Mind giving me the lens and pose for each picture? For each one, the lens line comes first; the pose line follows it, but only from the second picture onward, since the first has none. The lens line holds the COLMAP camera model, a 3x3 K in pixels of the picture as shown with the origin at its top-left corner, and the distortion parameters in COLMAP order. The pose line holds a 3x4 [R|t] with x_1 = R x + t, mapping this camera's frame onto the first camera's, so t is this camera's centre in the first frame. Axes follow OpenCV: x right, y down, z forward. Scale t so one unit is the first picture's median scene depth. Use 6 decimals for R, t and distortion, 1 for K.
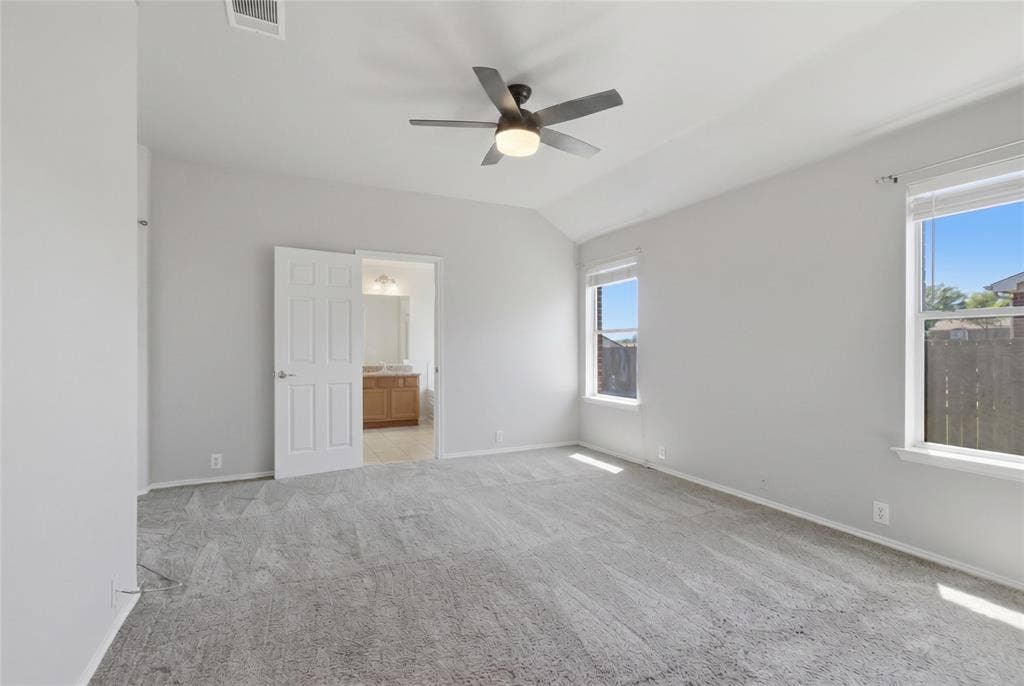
lens RADIAL K [[468.7, 0, 508.9], [0, 468.7, 348.6], [0, 0, 1]] dist [-0.005083, 0.000897]
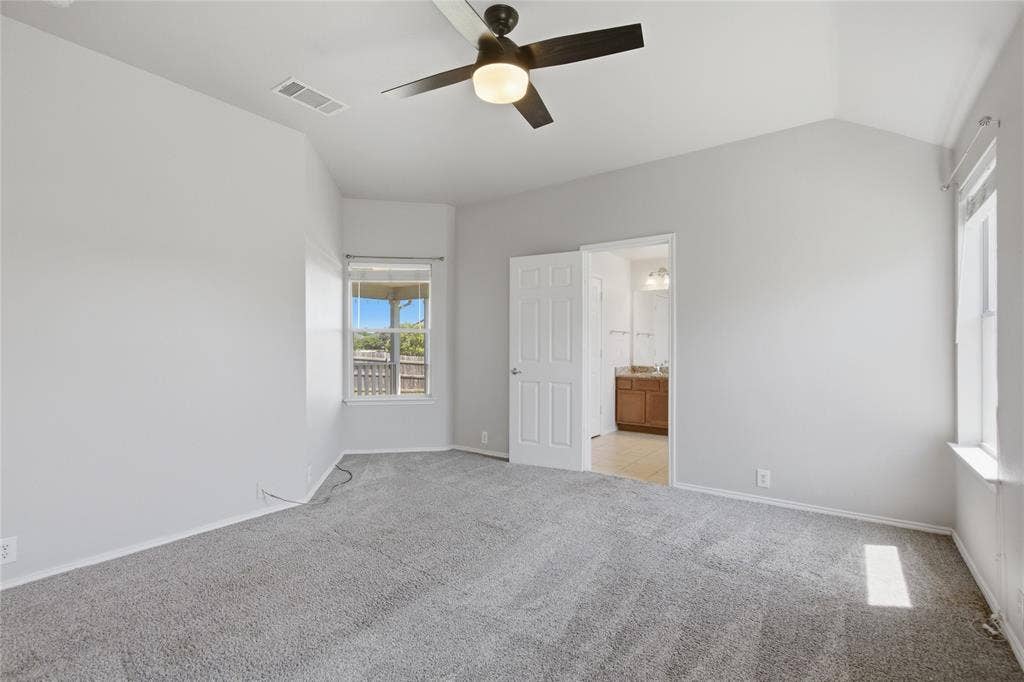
lens RADIAL K [[468.7, 0, 514.5], [0, 468.7, 338.7], [0, 0, 1]] dist [-0.005083, 0.000897]
pose [[0.475342, -0.015493, -0.879665, 0.384593], [-0.005503, 0.999773, -0.020582, 0.001696], [0.879784, 0.014624, 0.475149, 0.349749]]
